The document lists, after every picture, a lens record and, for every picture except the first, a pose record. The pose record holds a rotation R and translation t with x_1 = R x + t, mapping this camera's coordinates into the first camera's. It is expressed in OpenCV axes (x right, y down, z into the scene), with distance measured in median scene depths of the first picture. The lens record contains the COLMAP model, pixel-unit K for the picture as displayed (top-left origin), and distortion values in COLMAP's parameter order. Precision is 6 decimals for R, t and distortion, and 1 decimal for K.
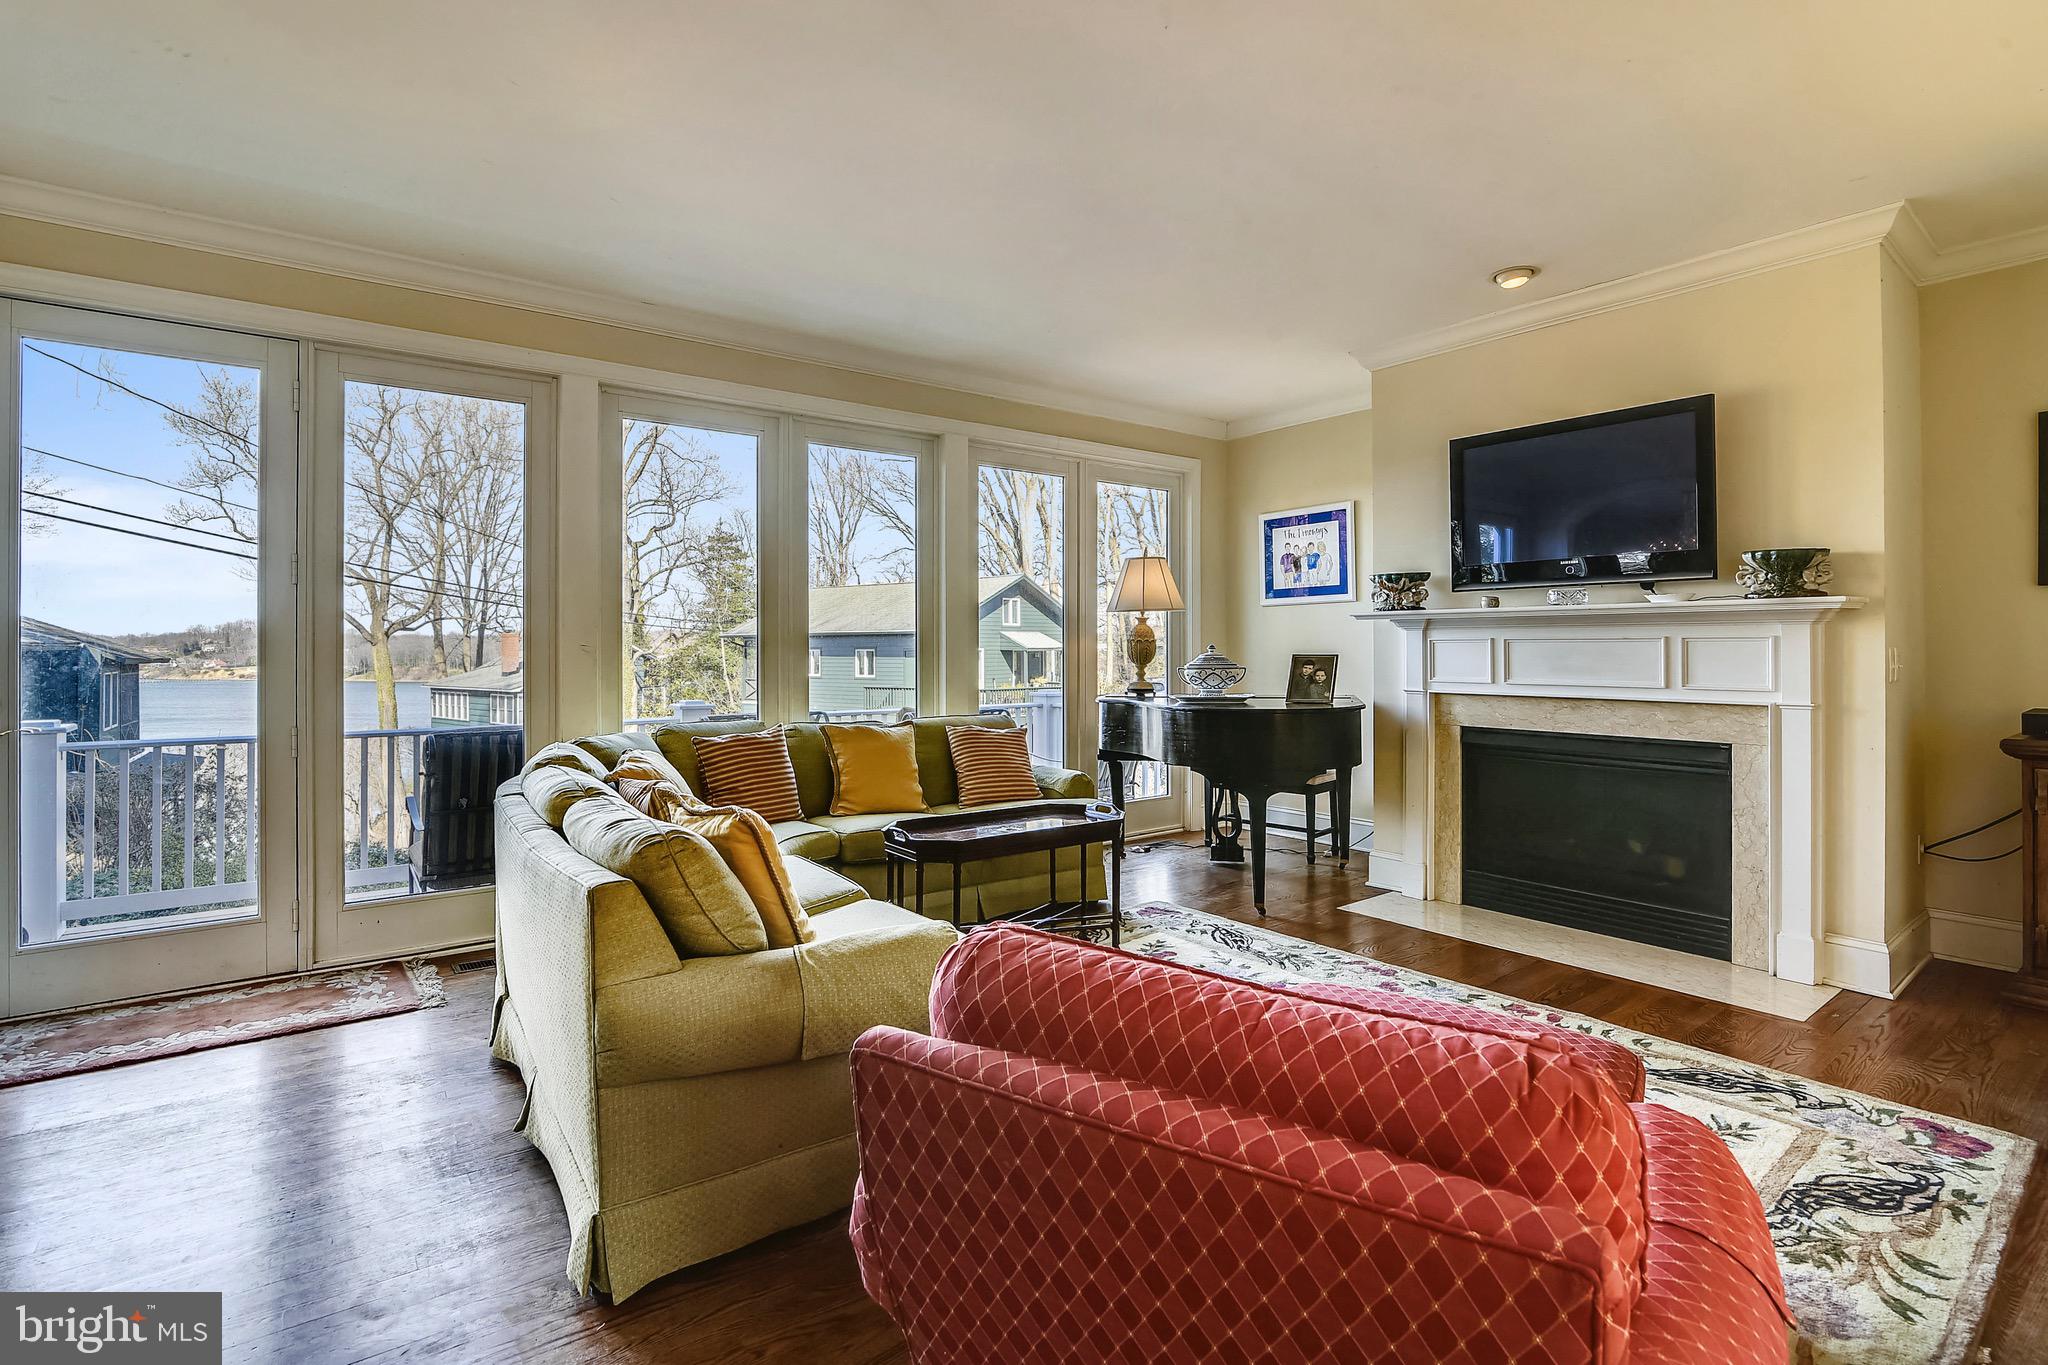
lens RADIAL K [[956.8, 0, 1038.7], [0, 956.8, 640.5], [0, 0, 1]] dist [-0.009613, -0.000407]
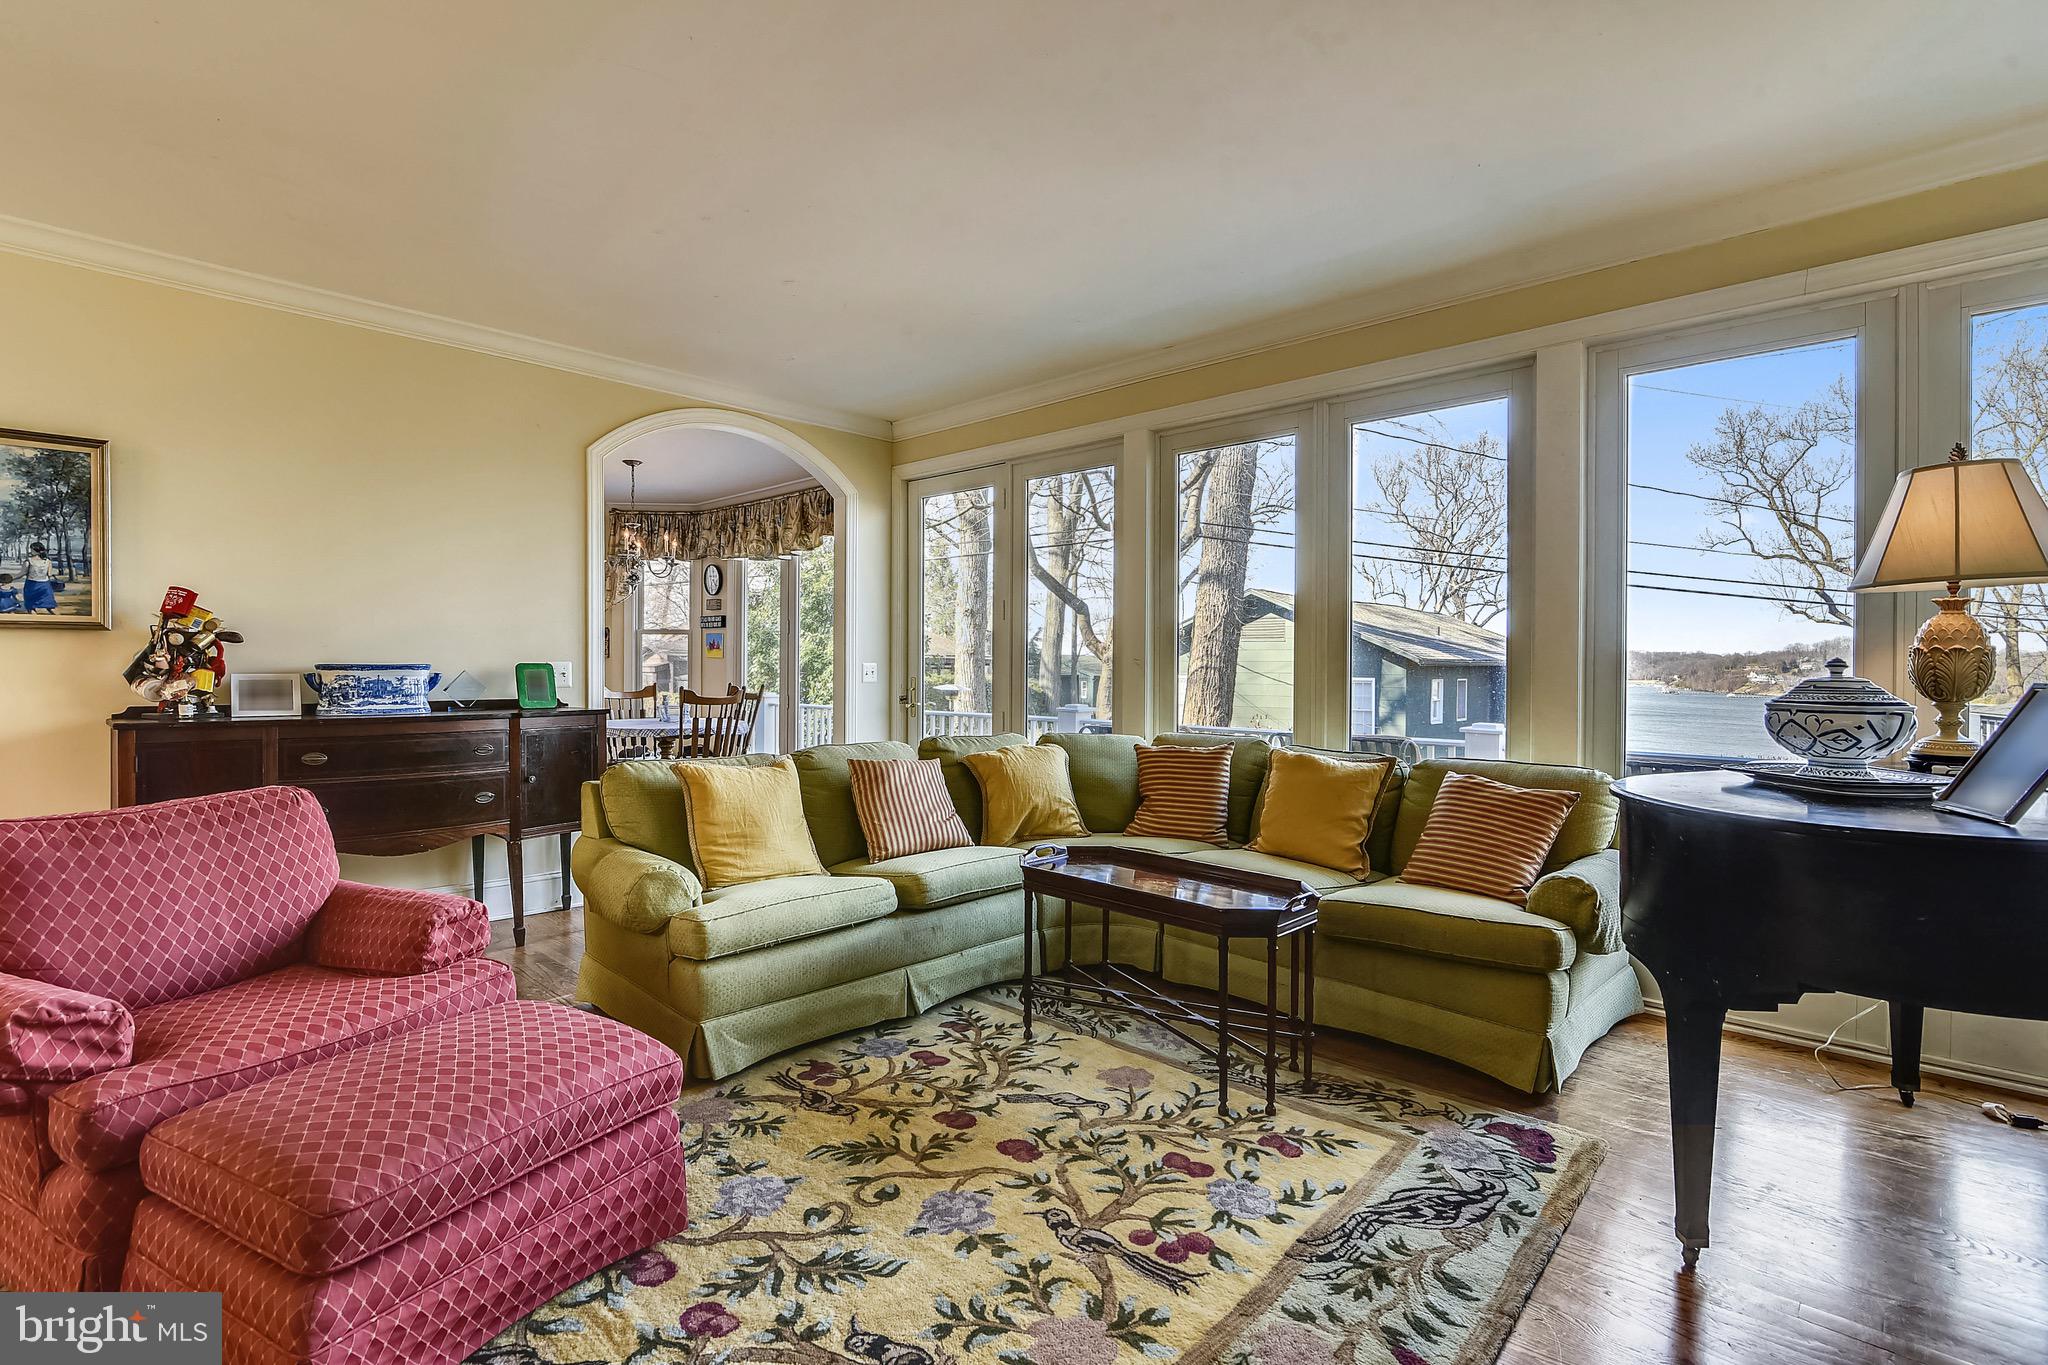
lens RADIAL K [[956.8, 0, 1012.2], [0, 956.8, 676.5], [0, 0, 1]] dist [-0.009613, -0.000407]
pose [[0.158418, 0.016856, -0.987228, 0.484838], [0.001671, 0.999848, 0.017339, 0.002807], [0.987371, -0.004397, 0.158366, 0.484223]]
